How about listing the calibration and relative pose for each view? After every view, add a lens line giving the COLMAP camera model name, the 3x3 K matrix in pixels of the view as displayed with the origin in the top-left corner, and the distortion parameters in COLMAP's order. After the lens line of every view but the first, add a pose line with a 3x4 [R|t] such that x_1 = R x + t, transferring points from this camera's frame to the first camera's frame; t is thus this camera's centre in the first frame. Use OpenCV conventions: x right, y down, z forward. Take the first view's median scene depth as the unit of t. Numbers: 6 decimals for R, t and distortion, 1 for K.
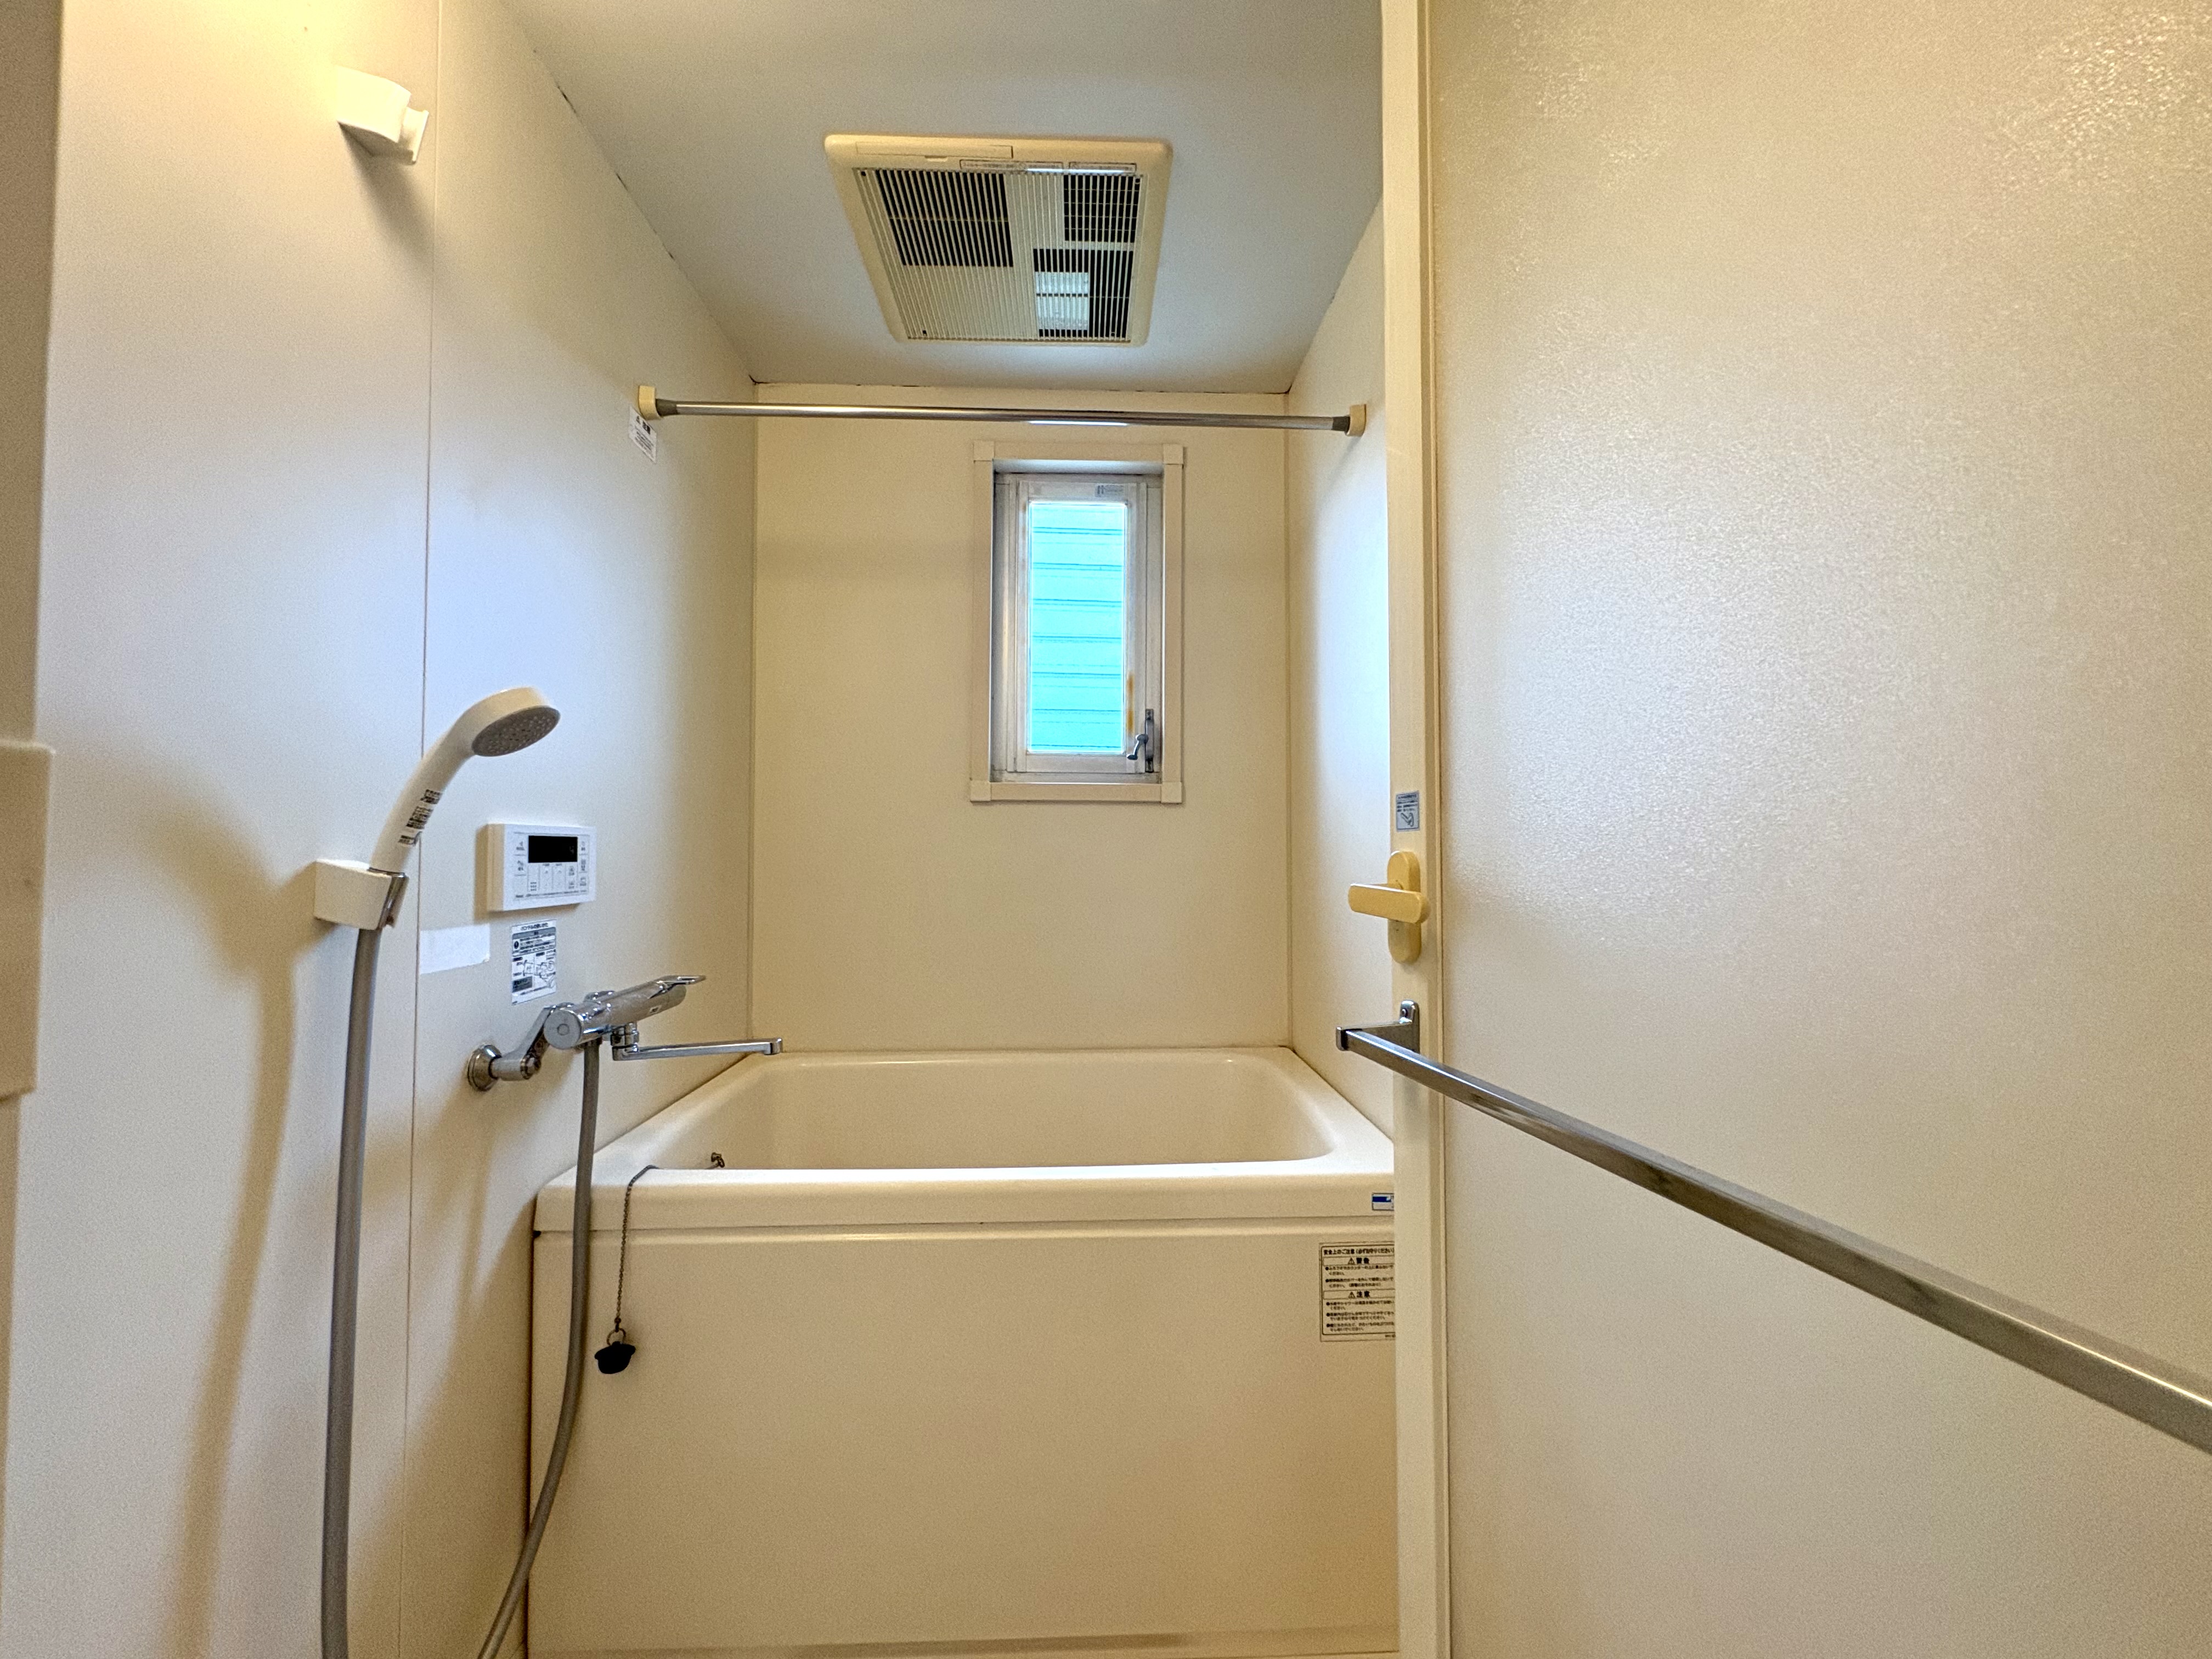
lens RADIAL K [[889.2, 0, 1113.2], [0, 889.2, 835.6], [0, 0, 1]] dist [0.007175, 0.000076]
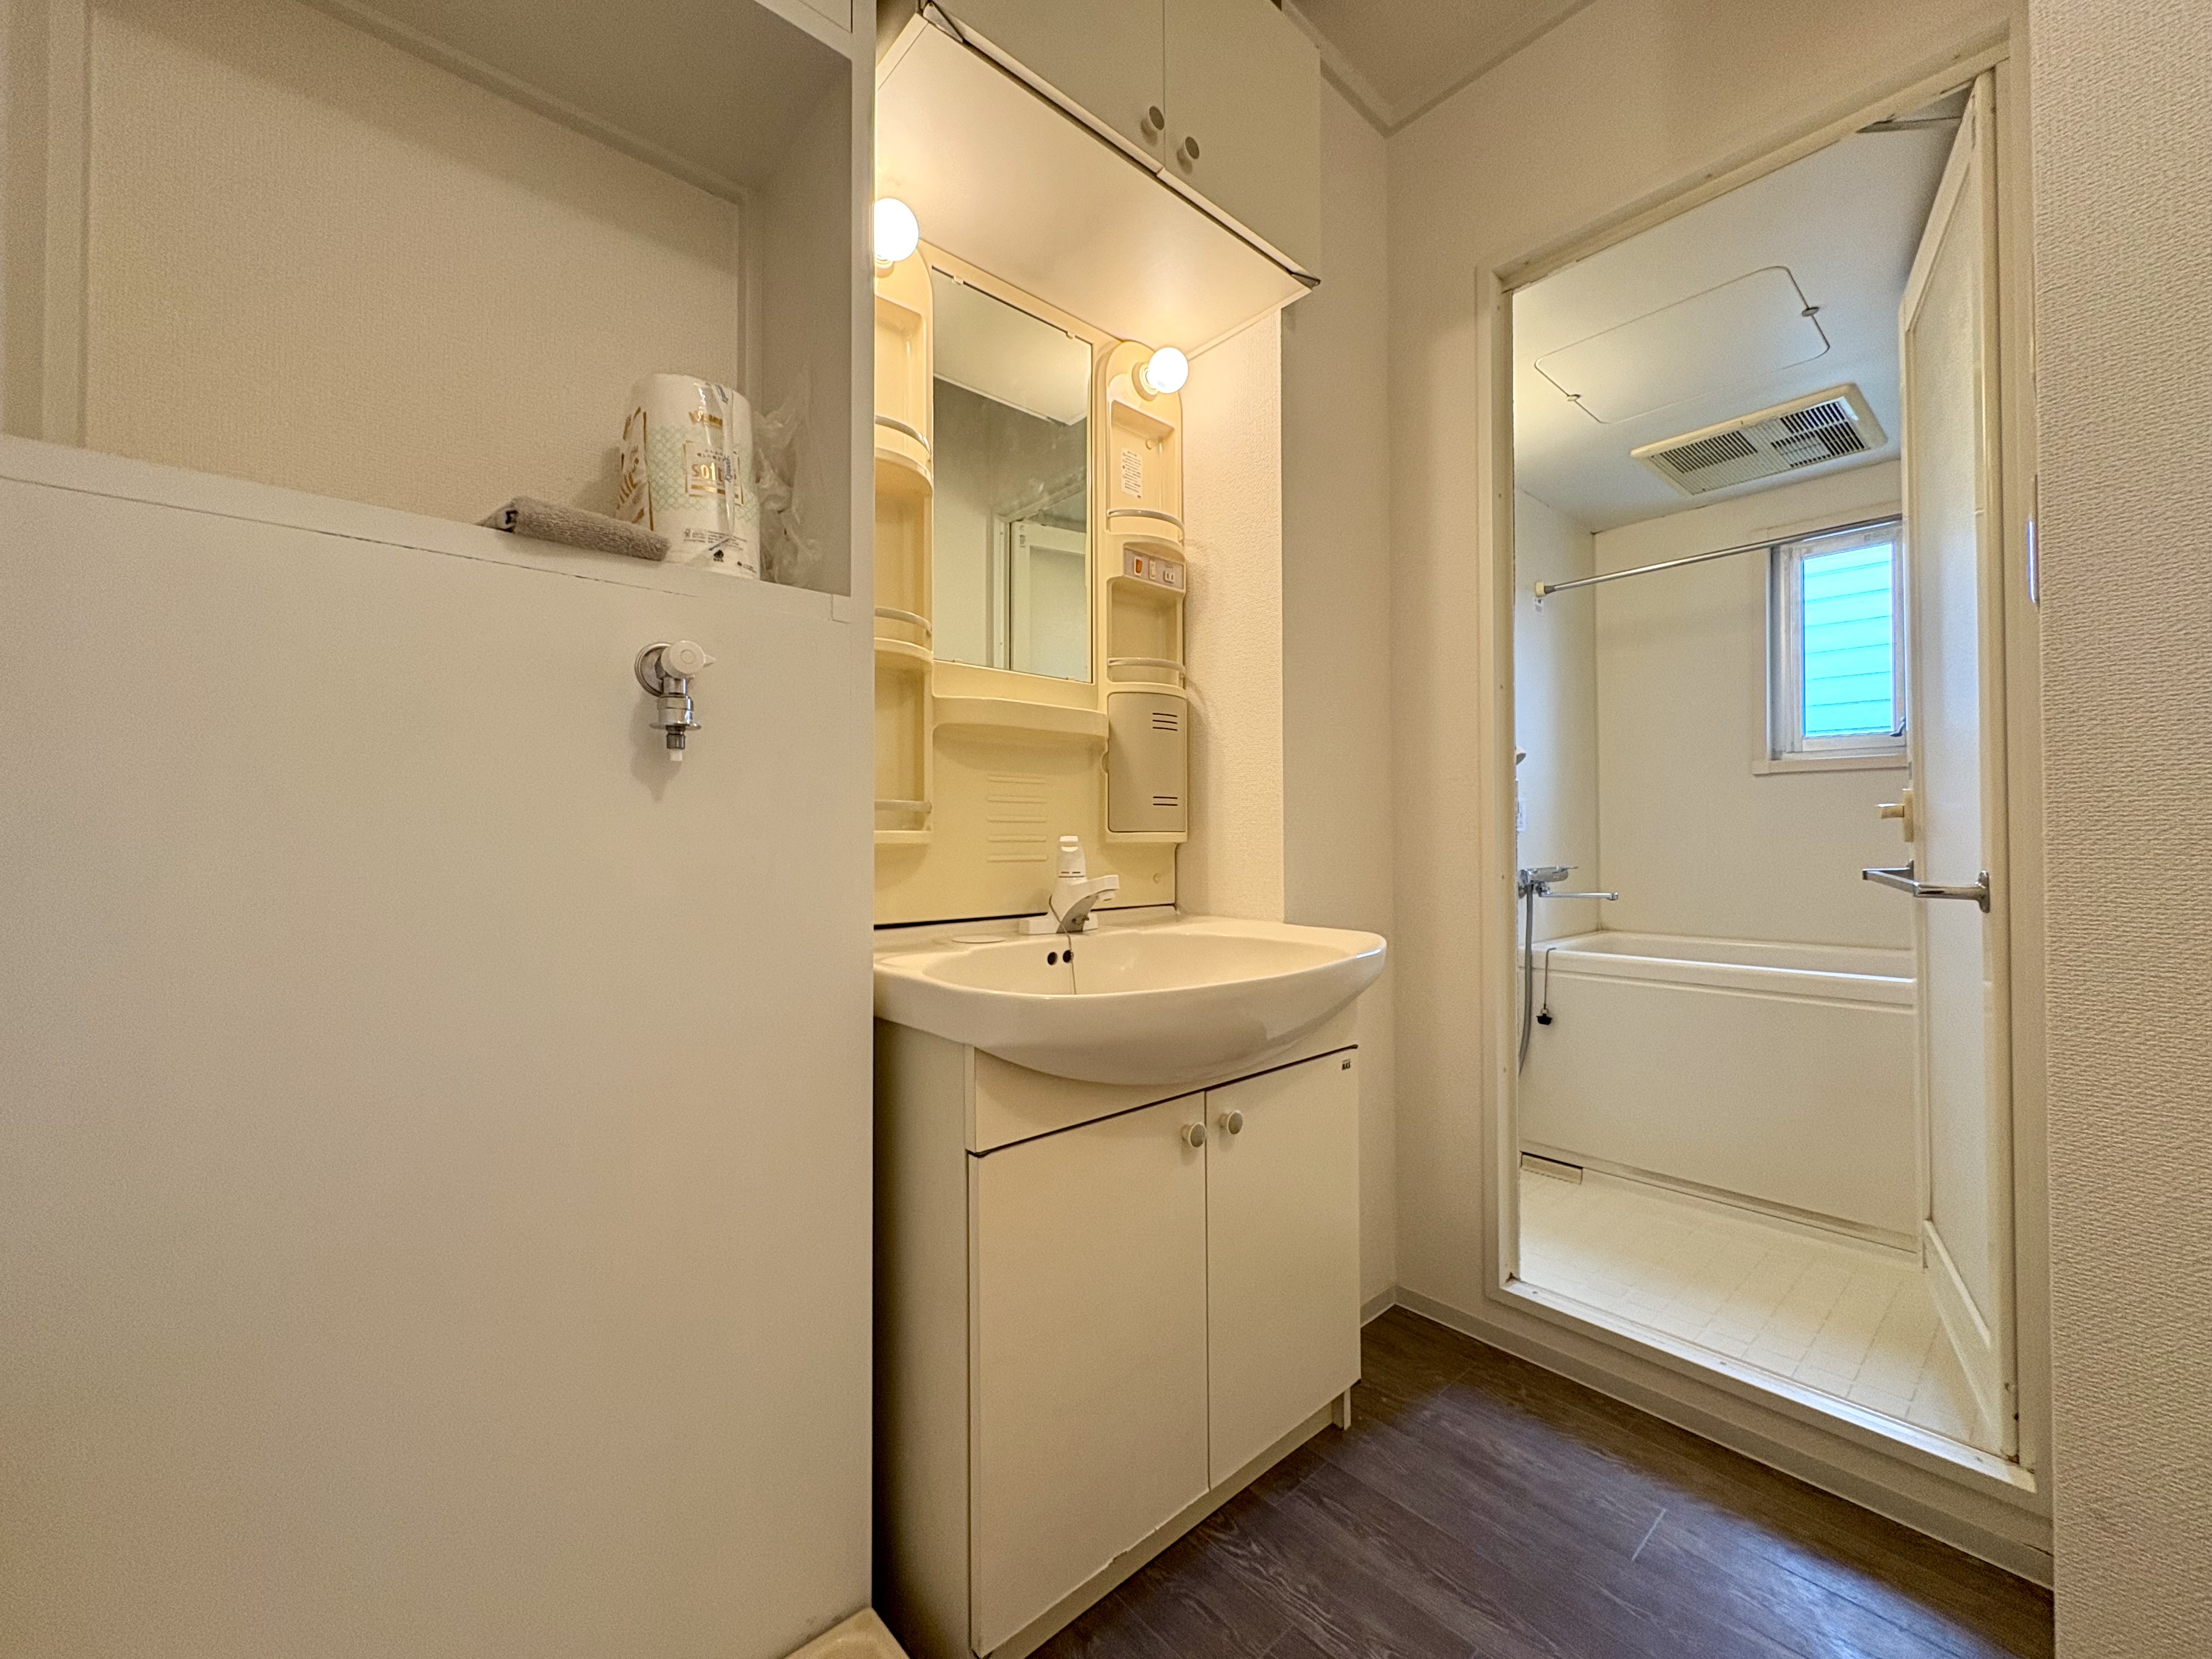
lens RADIAL K [[889.2, 0, 1117.2], [0, 889.2, 839.0], [0, 0, 1]] dist [0.007175, 0.000076]
pose [[0.632955, -0.010303, -0.774120, 0.483511], [0.029780, 0.999495, 0.011048, 0.031049], [0.773615, -0.030046, 0.632943, -1.167875]]
